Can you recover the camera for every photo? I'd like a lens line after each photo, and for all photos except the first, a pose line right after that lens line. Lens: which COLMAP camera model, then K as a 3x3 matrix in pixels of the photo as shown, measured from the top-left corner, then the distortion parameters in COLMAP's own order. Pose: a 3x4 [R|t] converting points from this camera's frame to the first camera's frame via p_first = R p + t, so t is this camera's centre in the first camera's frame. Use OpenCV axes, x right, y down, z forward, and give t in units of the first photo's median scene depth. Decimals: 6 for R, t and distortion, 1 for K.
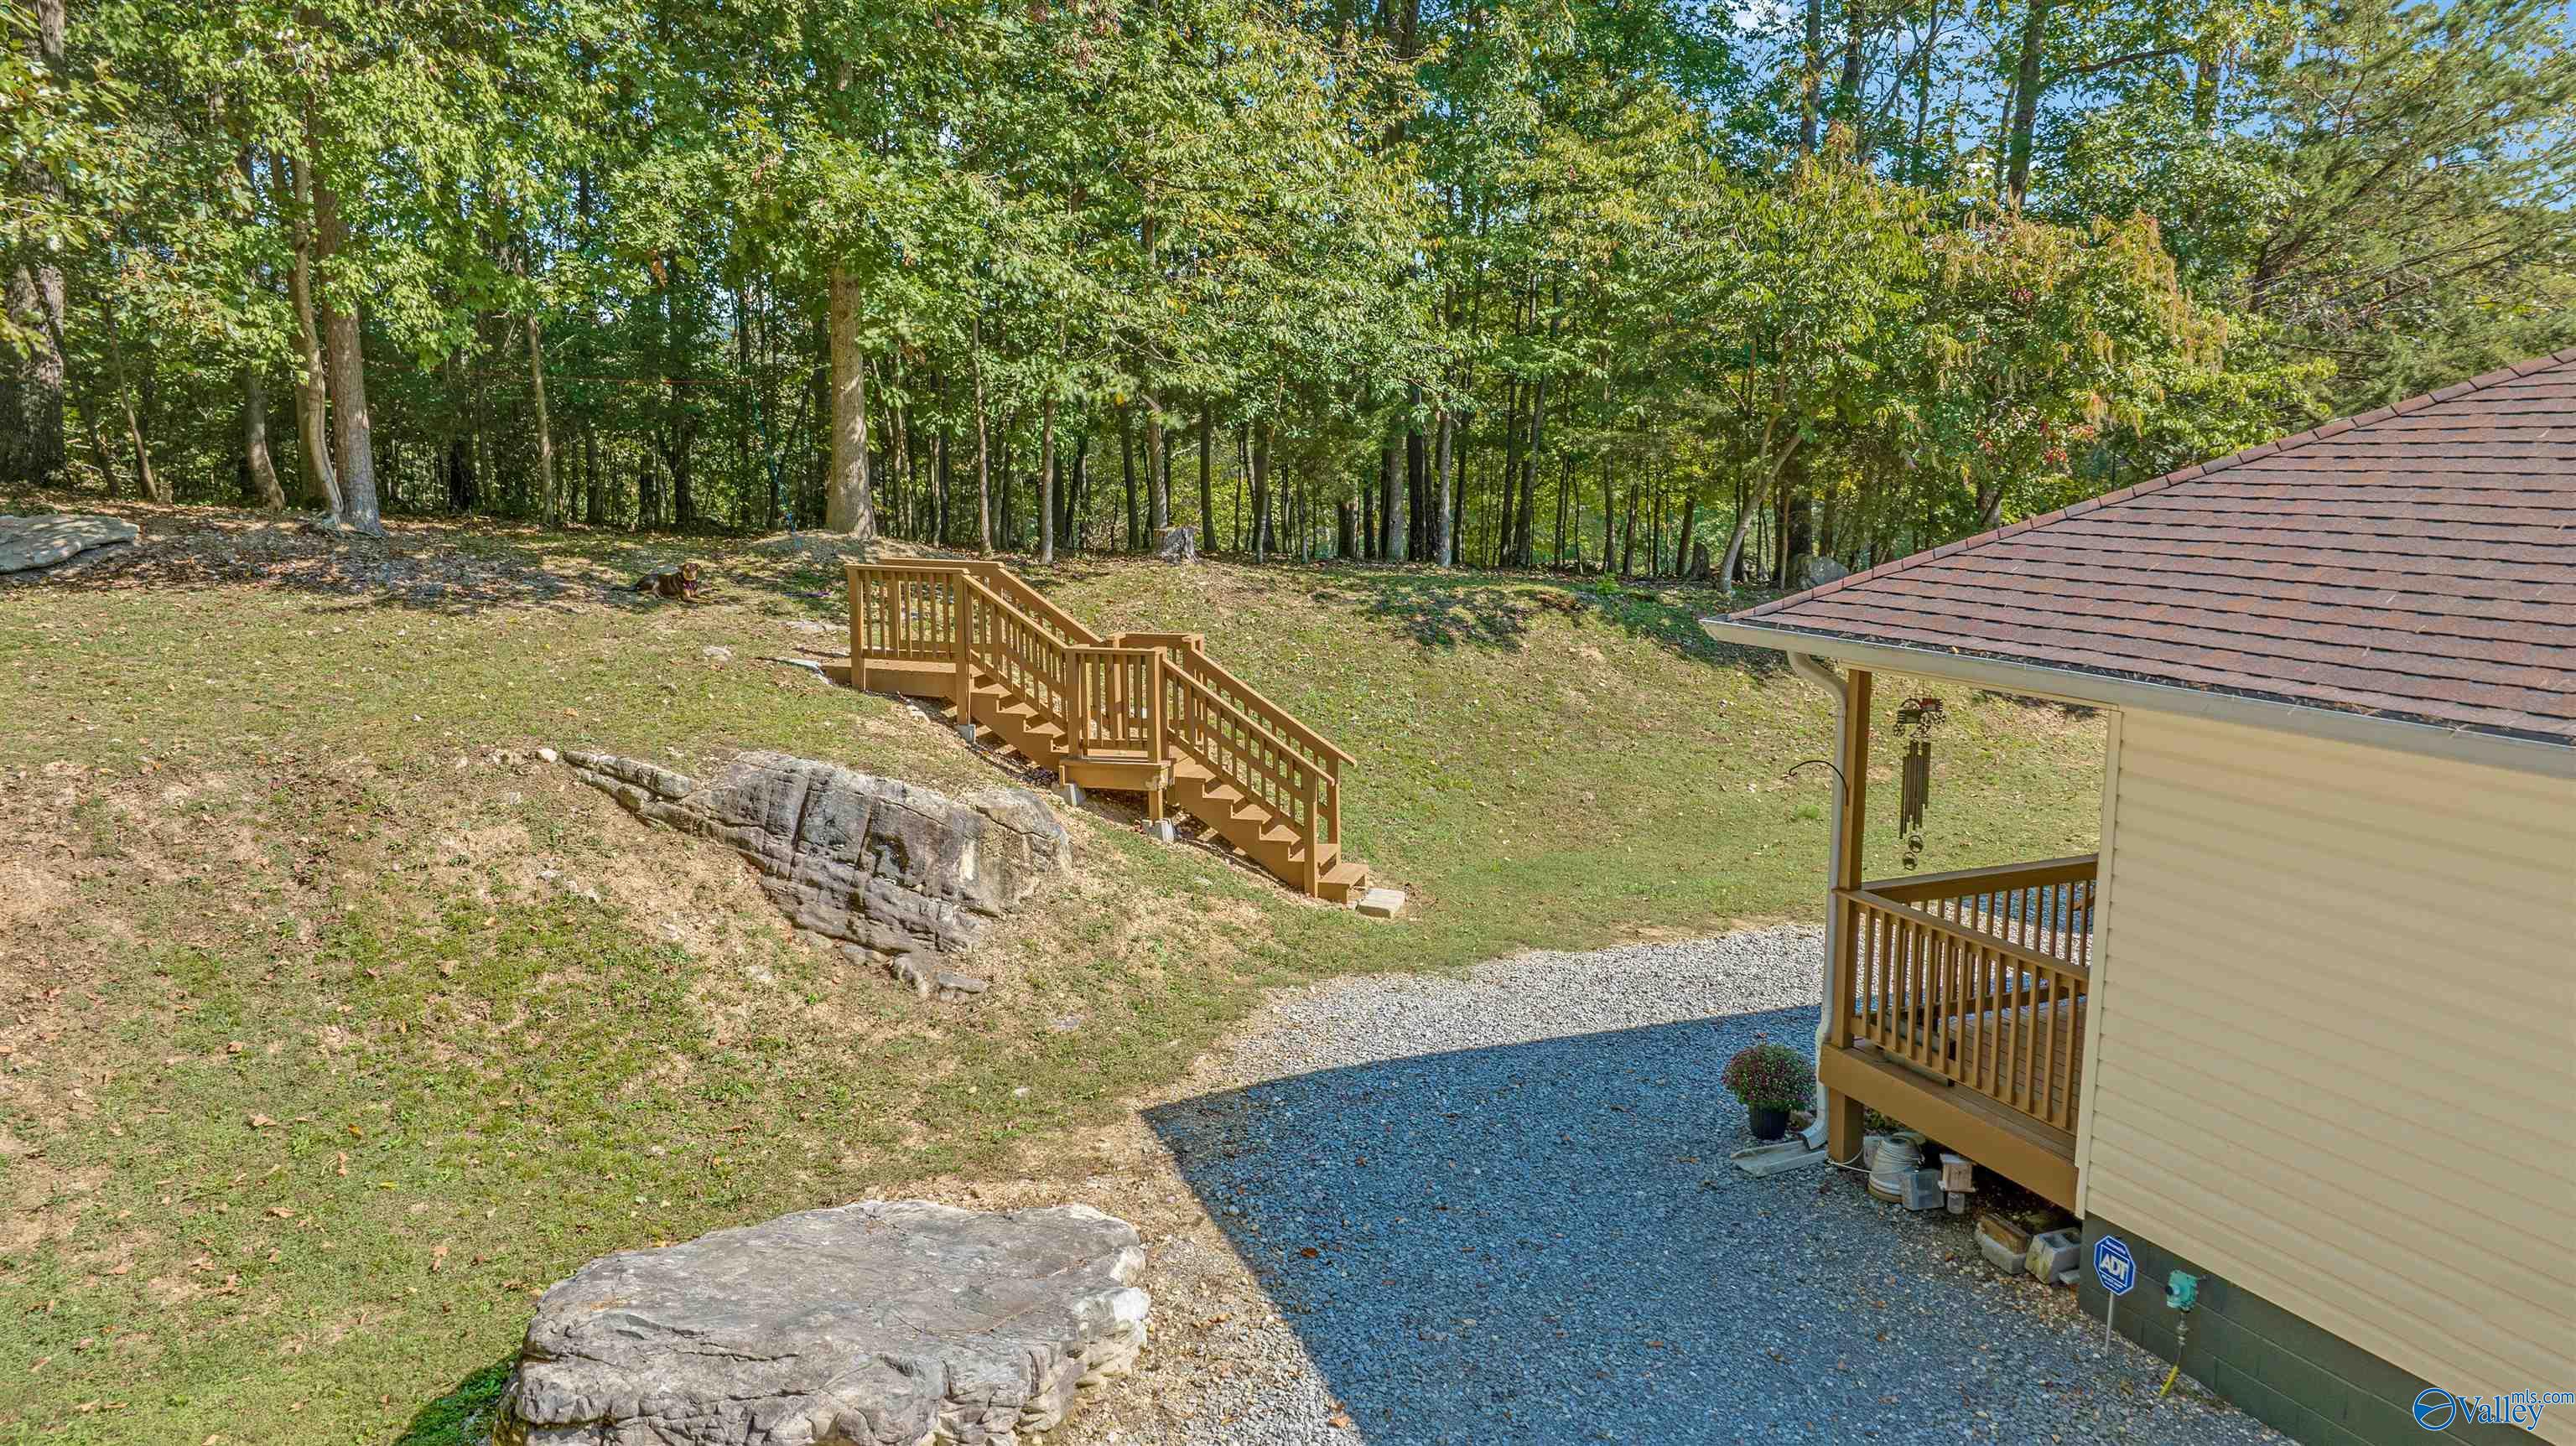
lens RADIAL K [[1814.9, 0, 1285.2], [0, 1814.9, 724.1], [0, 0, 1]] dist [-0.023339, 0.018087]
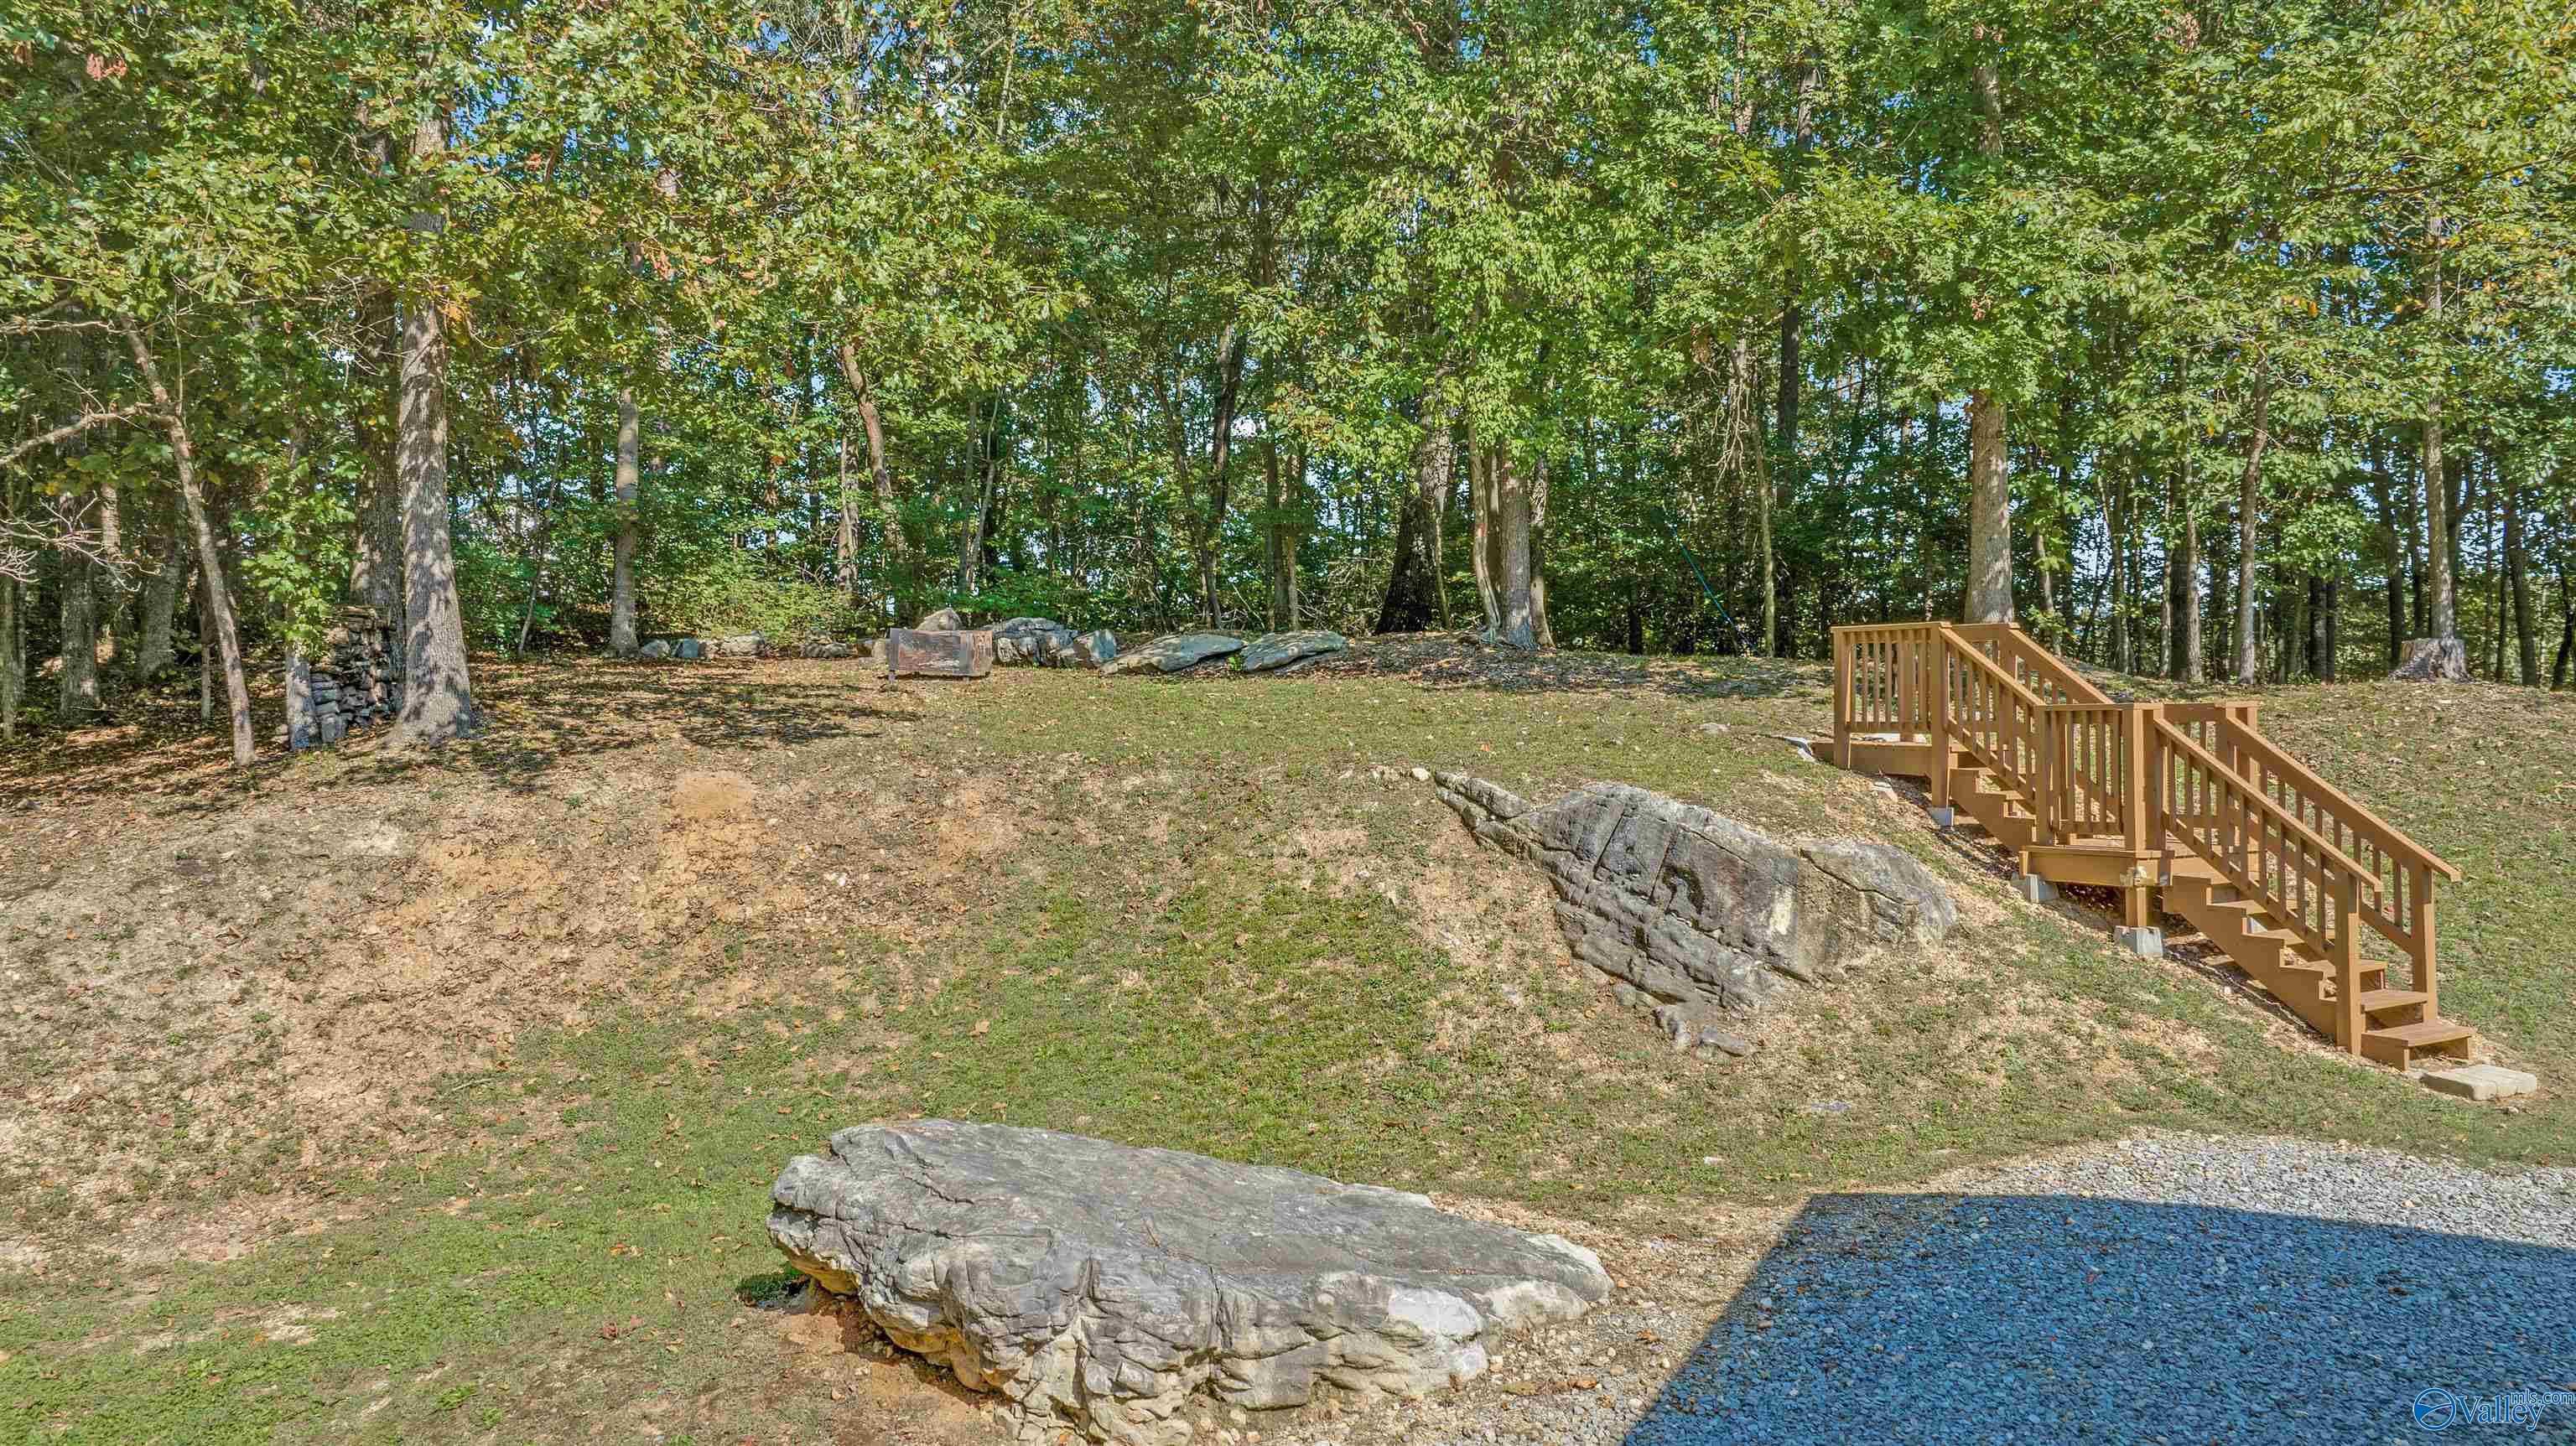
lens RADIAL K [[1814.9, 0, 1285.2], [0, 1814.9, 724.1], [0, 0, 1]] dist [-0.023339, 0.018087]
pose [[0.678335, 0.000097, -0.734752, 0.292926], [-0.113399, 0.988032, -0.104562, 0.105685], [0.725949, 0.154248, 0.670228, 0.260236]]
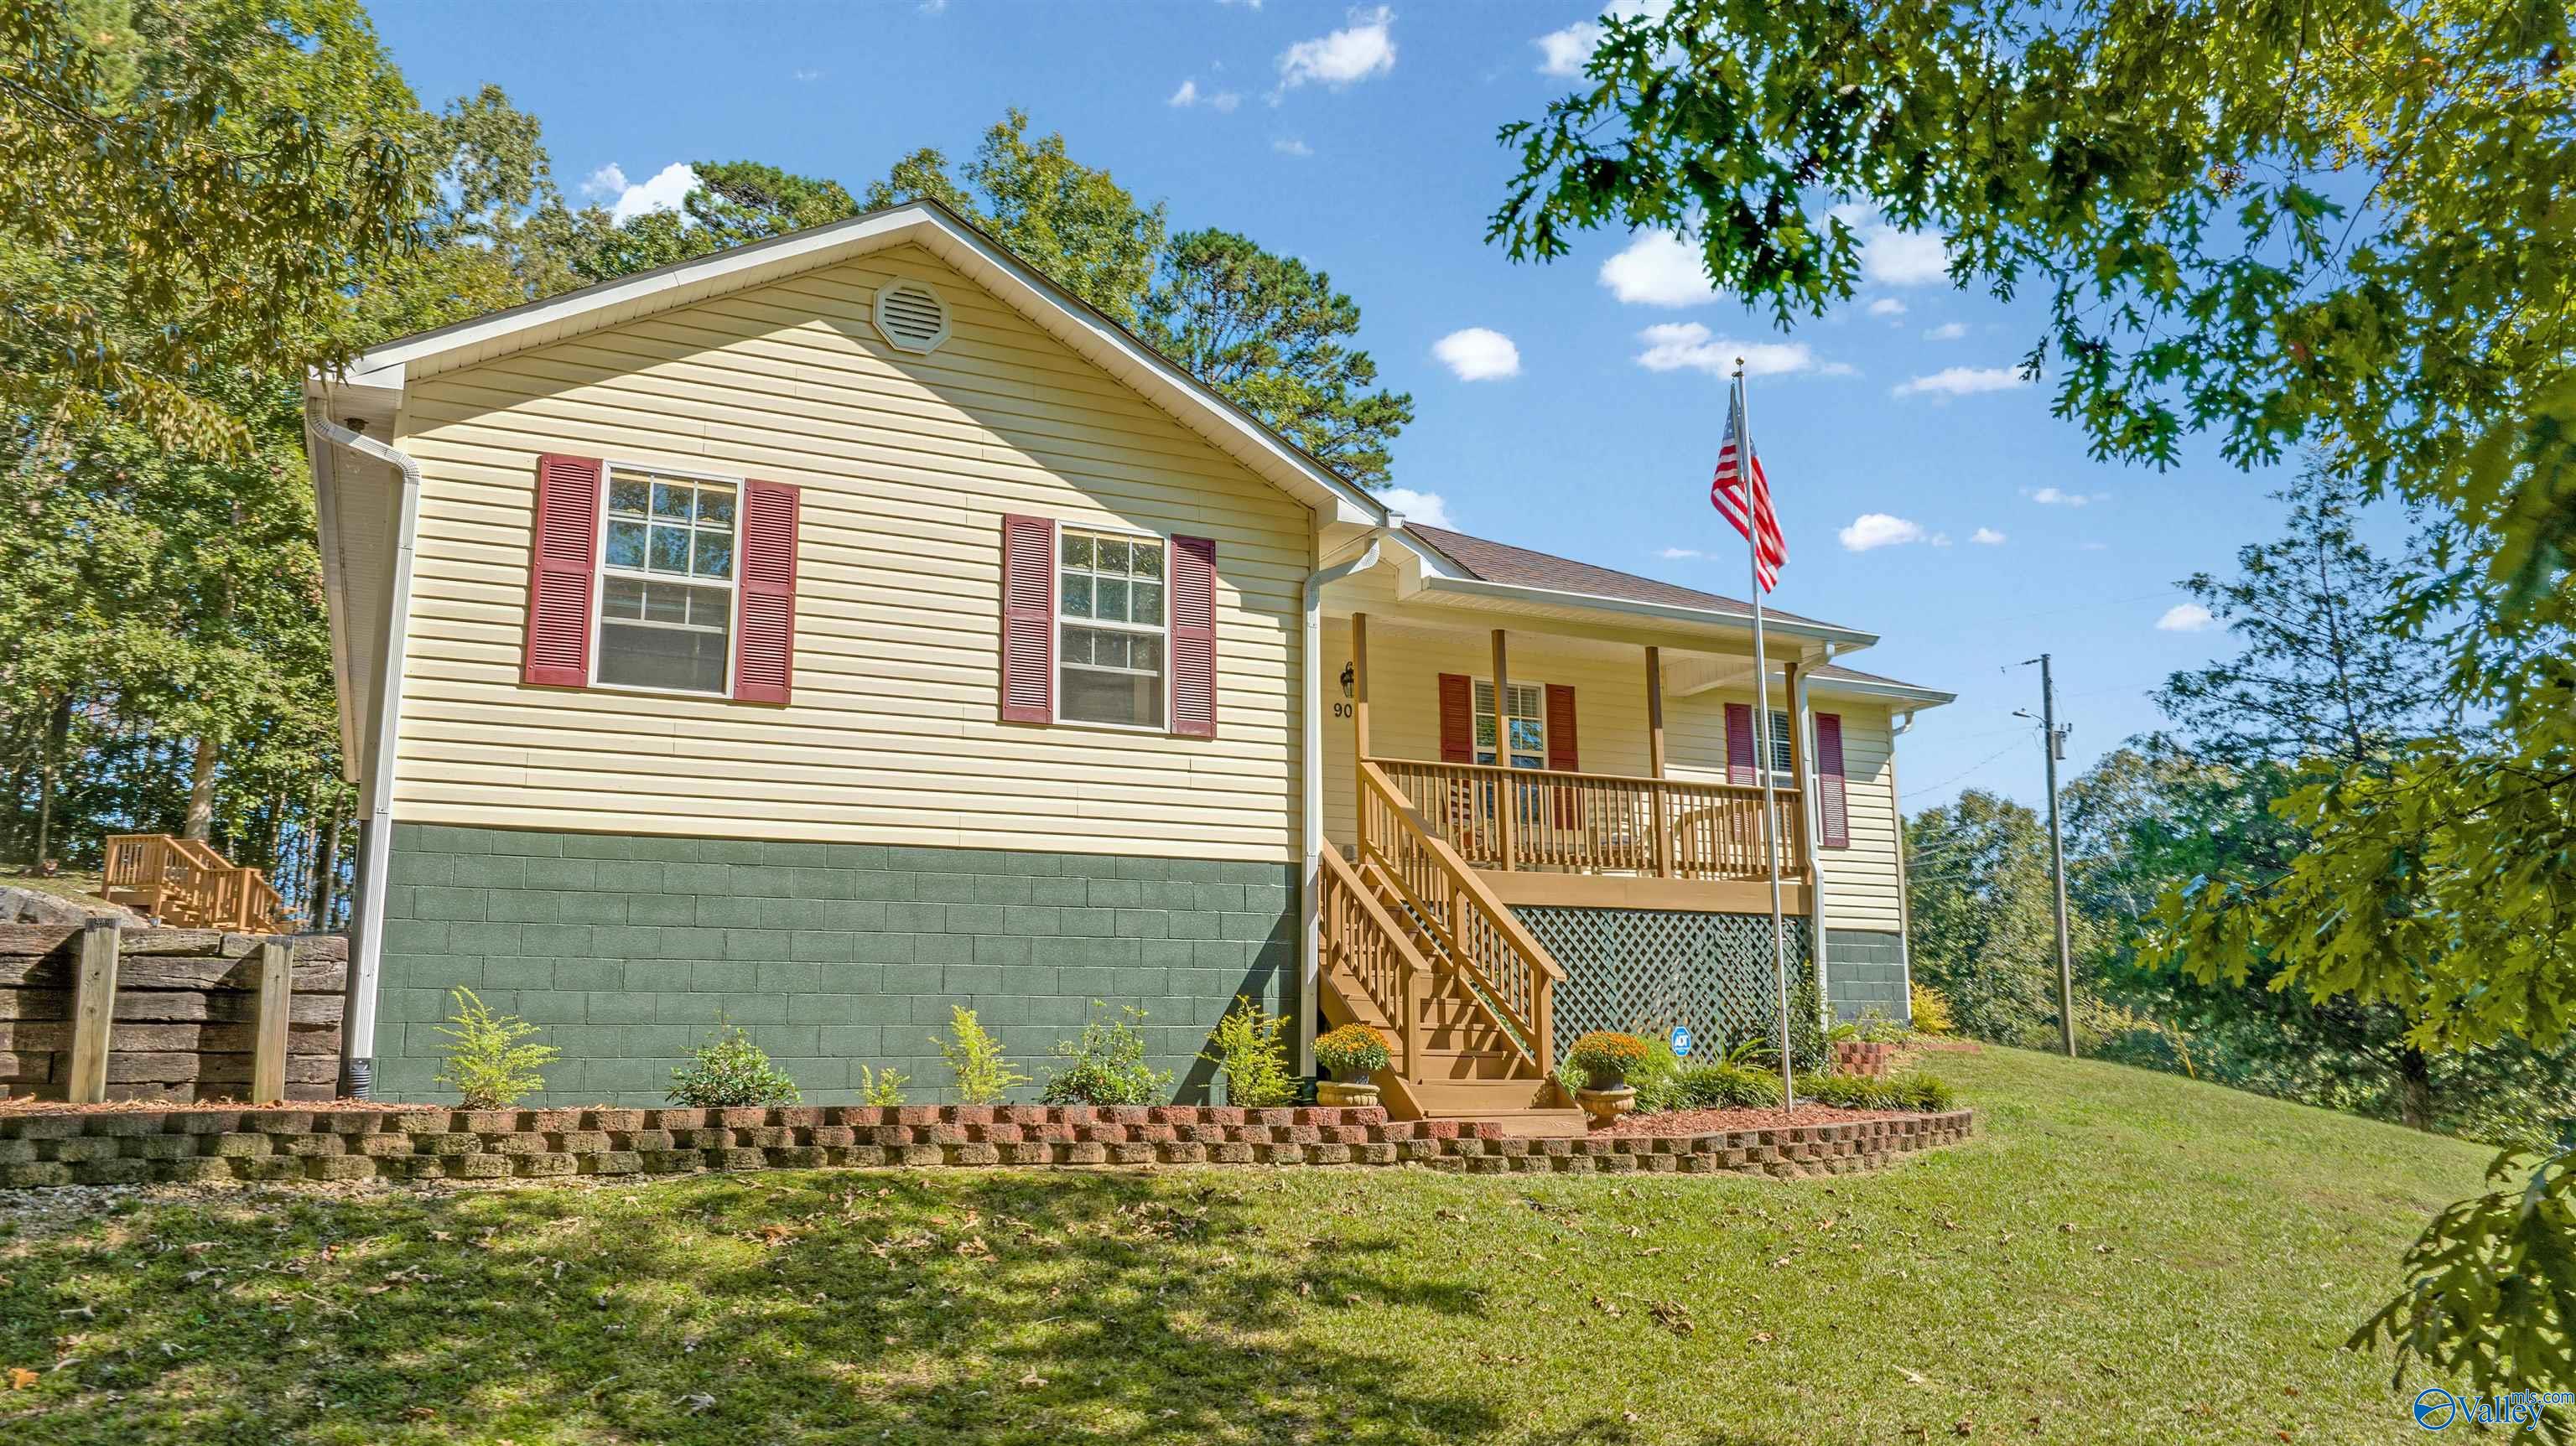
lens RADIAL K [[1814.9, 0, 1285.2], [0, 1814.9, 724.1], [0, 0, 1]] dist [-0.023339, 0.018087]
pose [[0.997087, 0.018712, 0.073937, 1.037407], [0.008493, 0.936166, -0.351455, 0.586183], [-0.075794, 0.351059, 0.933281, -1.087051]]
